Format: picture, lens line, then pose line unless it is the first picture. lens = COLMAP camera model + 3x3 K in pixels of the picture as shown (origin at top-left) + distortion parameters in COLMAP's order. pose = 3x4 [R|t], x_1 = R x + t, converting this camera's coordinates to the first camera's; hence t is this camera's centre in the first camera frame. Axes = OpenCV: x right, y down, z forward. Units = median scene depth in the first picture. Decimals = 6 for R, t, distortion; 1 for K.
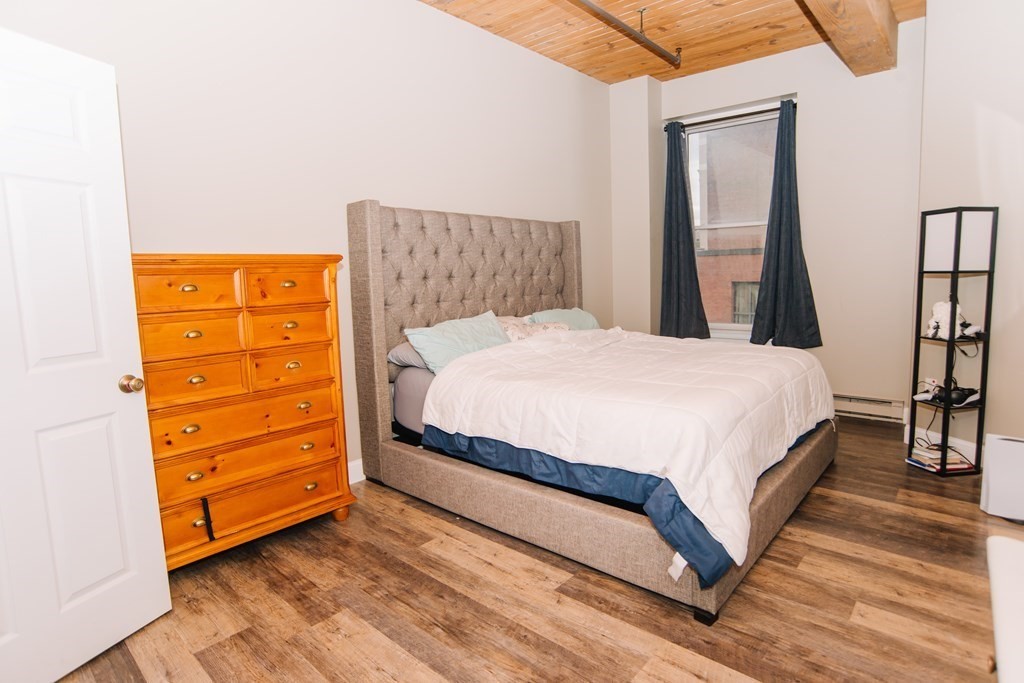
lens RADIAL K [[529.7, 0, 496.2], [0, 529.7, 333.6], [0, 0, 1]] dist [-0.077874, 0.029943]
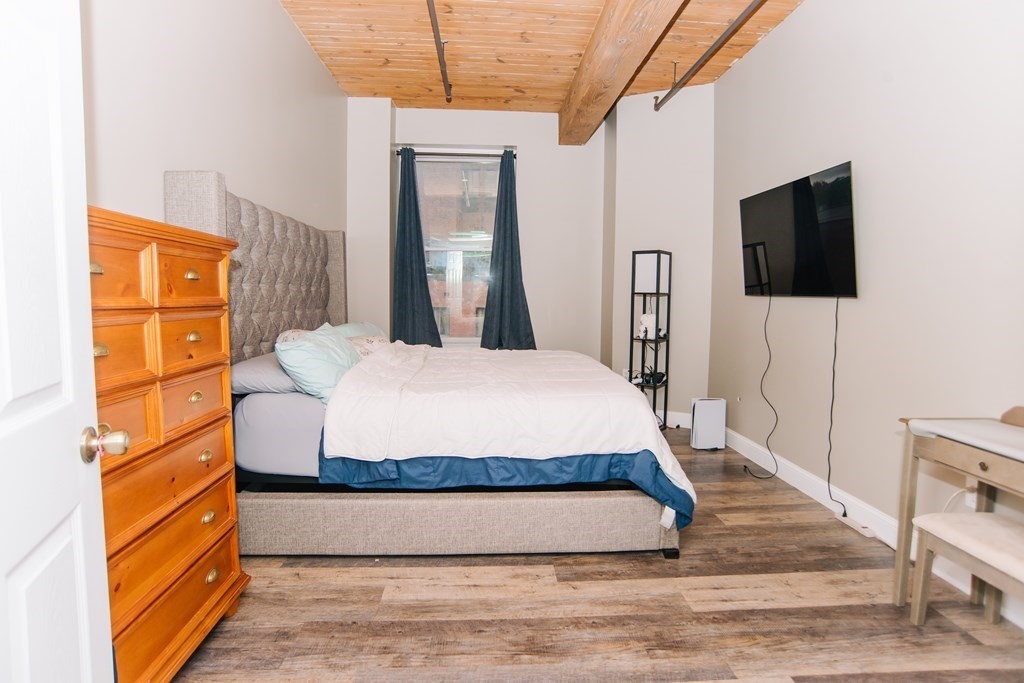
lens RADIAL K [[529.7, 0, 502.7], [0, 529.7, 335.2], [0, 0, 1]] dist [-0.077874, 0.029943]
pose [[0.711678, -0.018574, 0.702260, -0.566338], [0.047812, 0.998613, -0.022041, 0.014387], [-0.700877, 0.049263, 0.711579, 0.253887]]
